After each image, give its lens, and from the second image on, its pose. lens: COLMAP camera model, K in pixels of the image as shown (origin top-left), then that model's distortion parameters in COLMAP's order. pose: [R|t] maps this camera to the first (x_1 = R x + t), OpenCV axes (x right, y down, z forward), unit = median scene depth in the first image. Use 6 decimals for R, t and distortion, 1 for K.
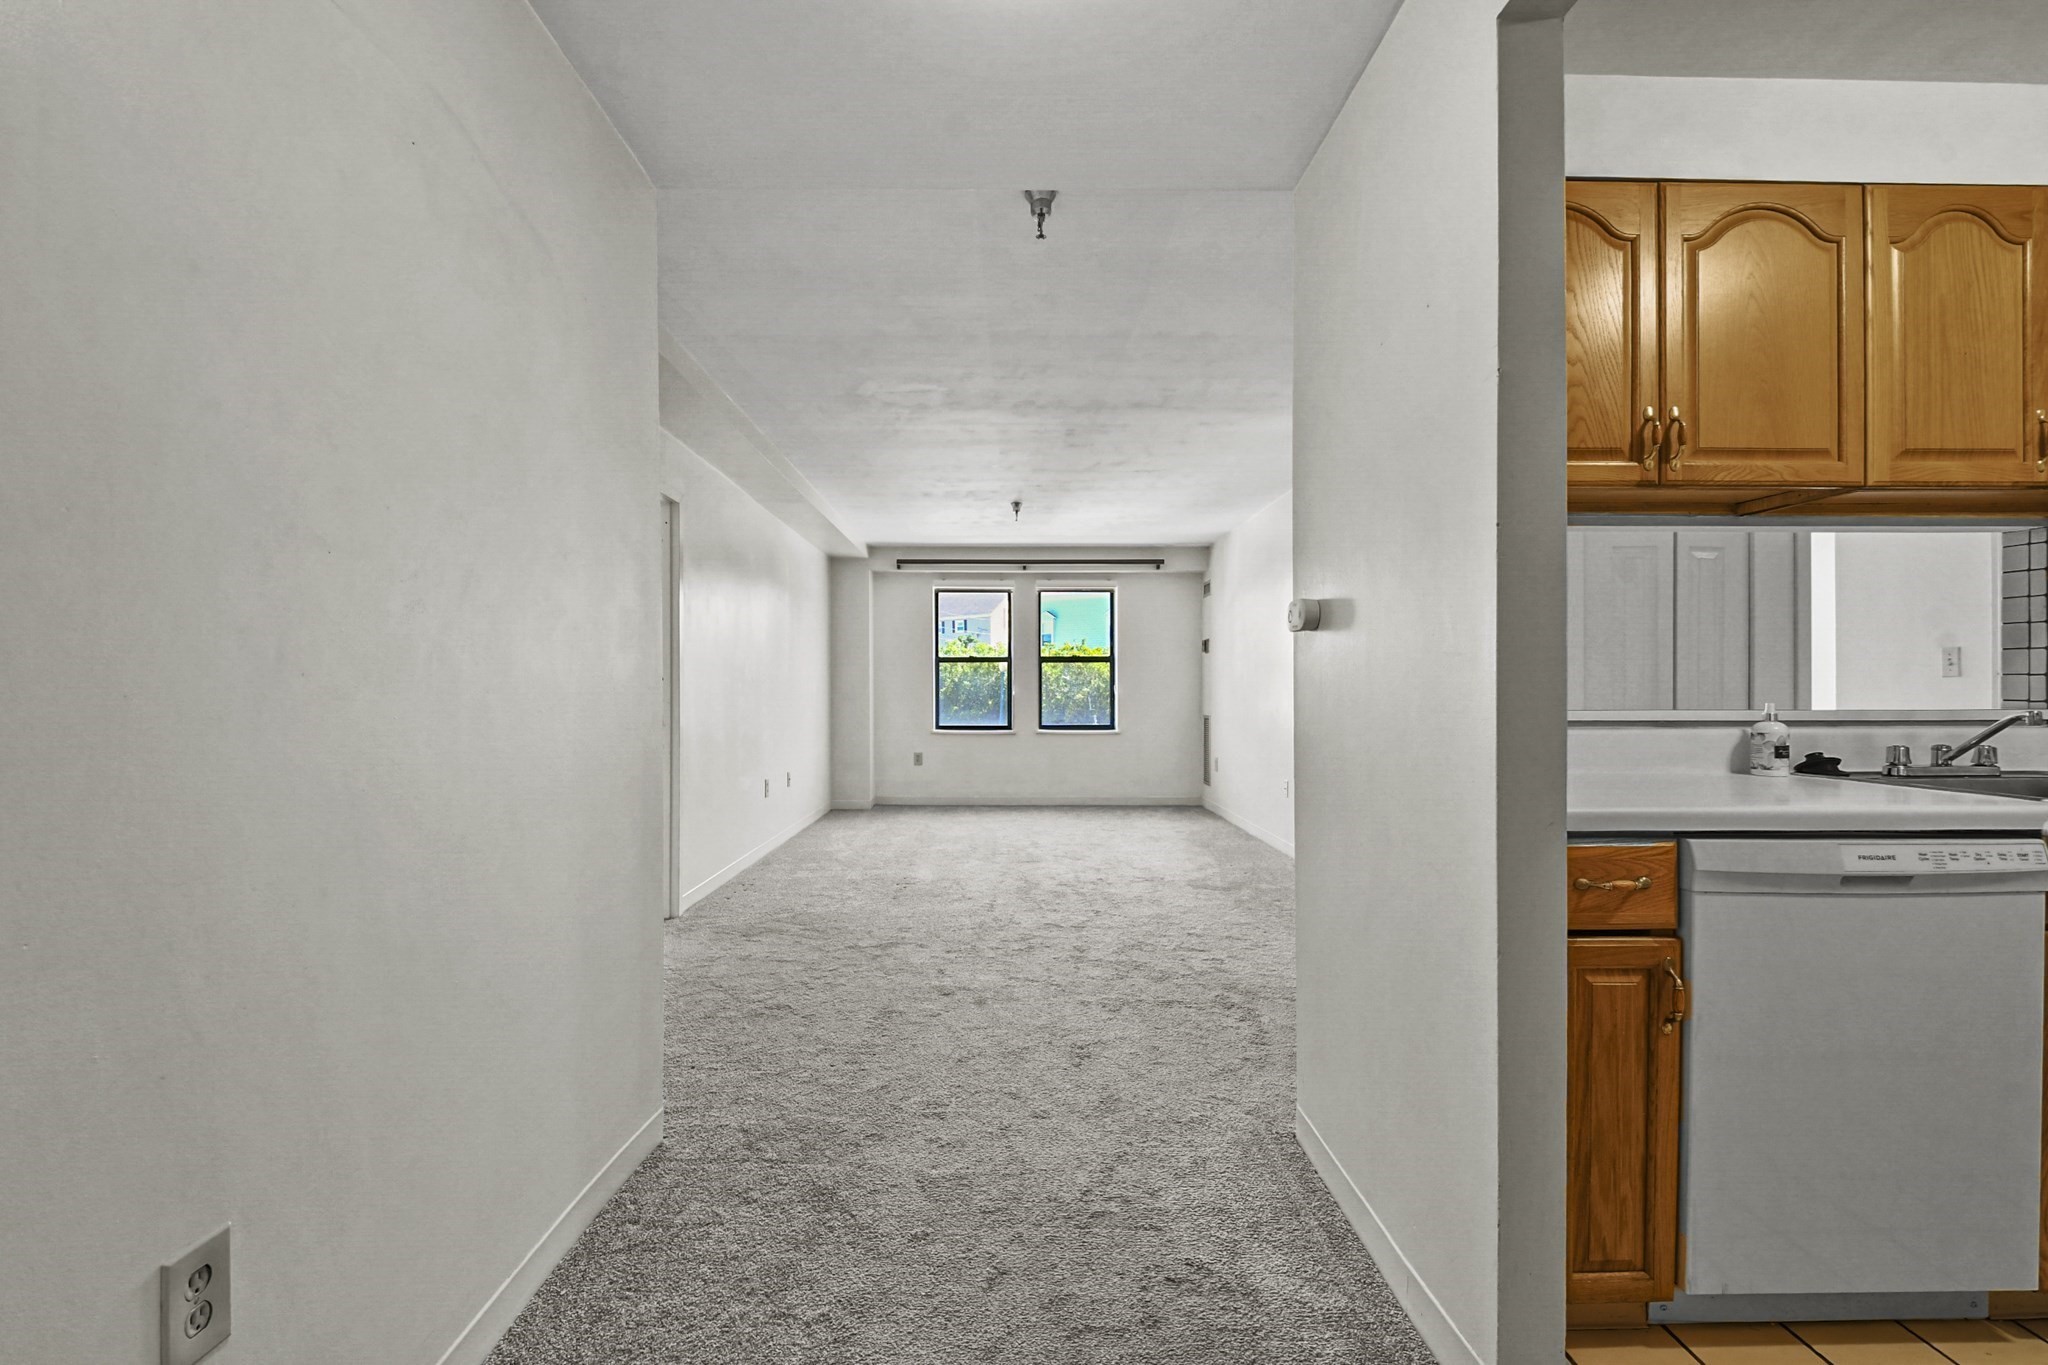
lens RADIAL K [[901.6, 0, 1007.2], [0, 901.6, 709.8], [0, 0, 1]] dist [-0.005005, -0.001120]
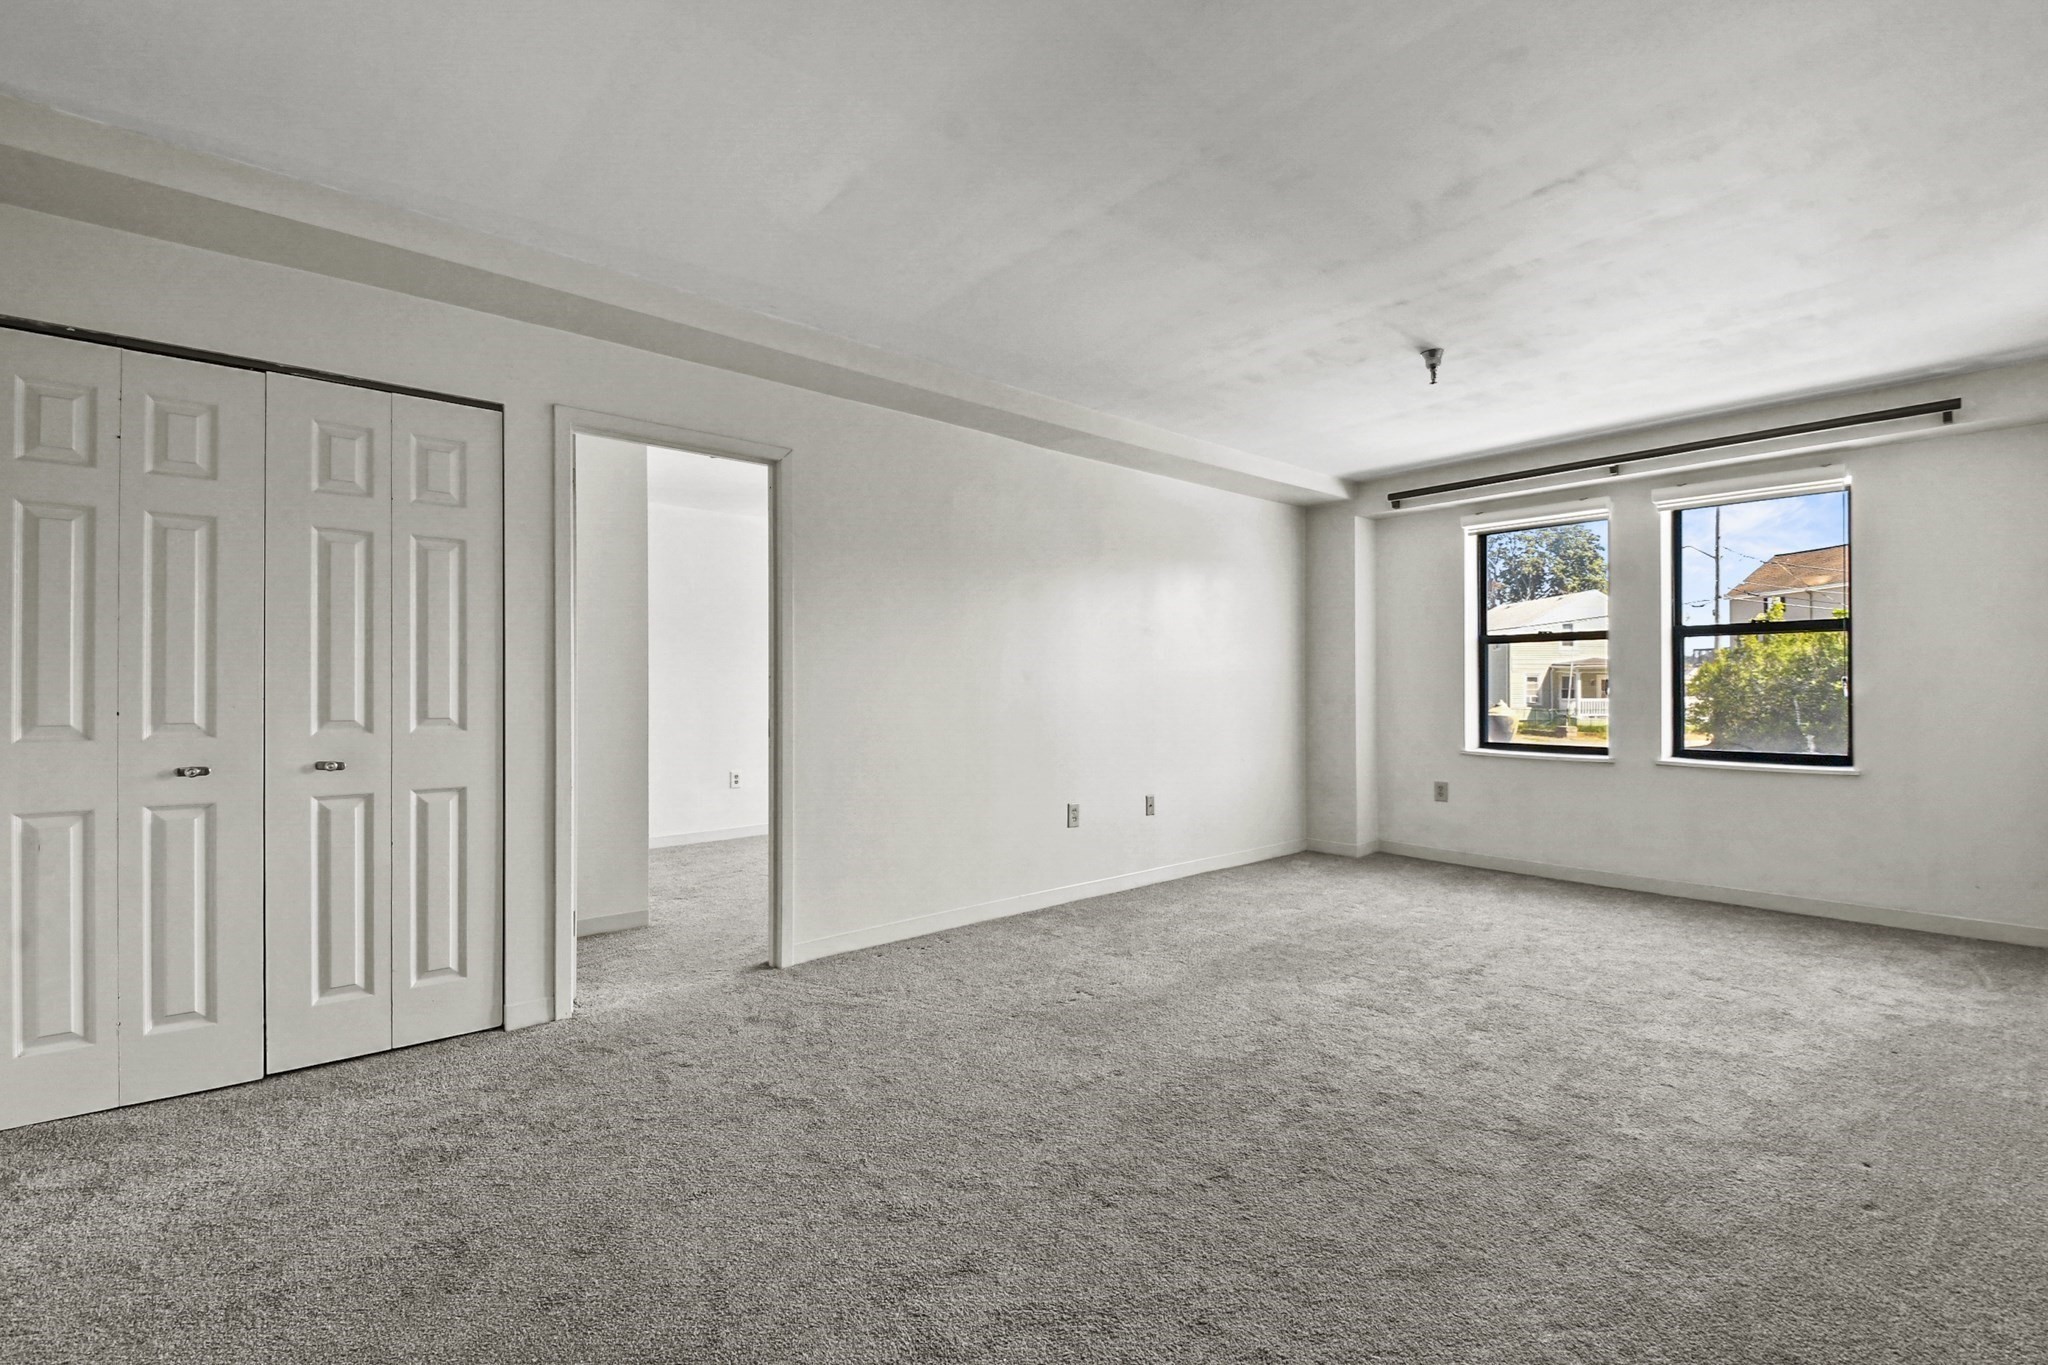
lens RADIAL K [[901.3, 0, 1022.8], [0, 901.3, 677.2], [0, 0, 1]] dist [-0.001184, -0.000503]
pose [[0.645776, -0.009219, -0.763471, 0.416064], [-0.016635, 0.999520, -0.026140, -0.012763], [0.763346, 0.029581, 0.645313, 0.686619]]
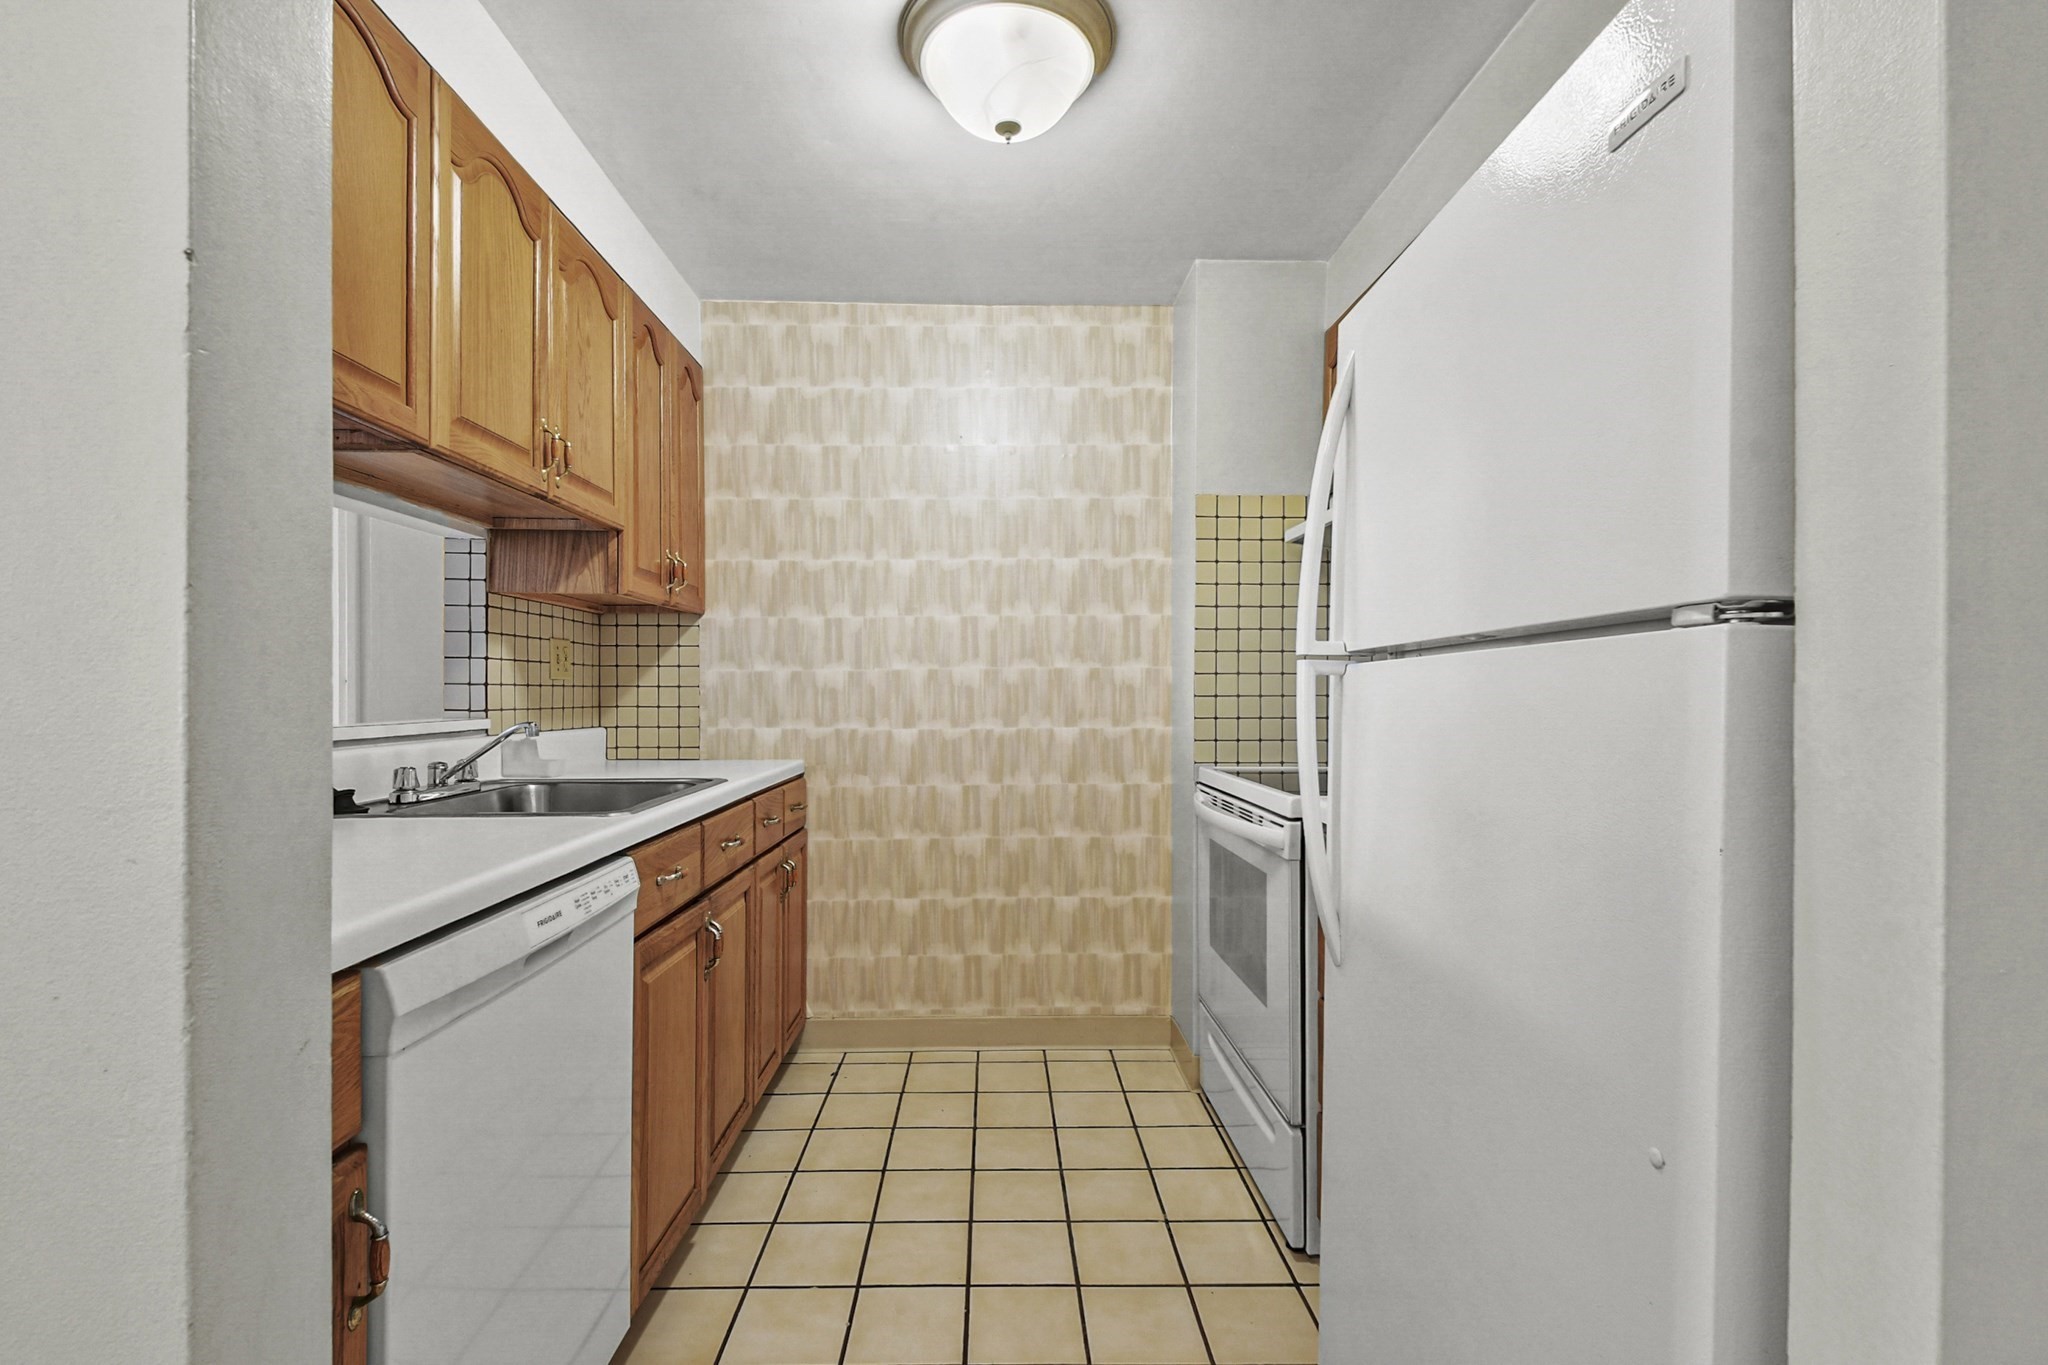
lens RADIAL K [[917.5, 0, 1013.0], [0, 917.5, 690.5], [0, 0, 1]] dist [0.000843, 0.000395]
pose [[-0.019811, 0.002332, 0.999801, 0.057718], [0.021717, 0.999762, -0.001902, -0.009231], [-0.999568, 0.021675, -0.019857, 0.221069]]
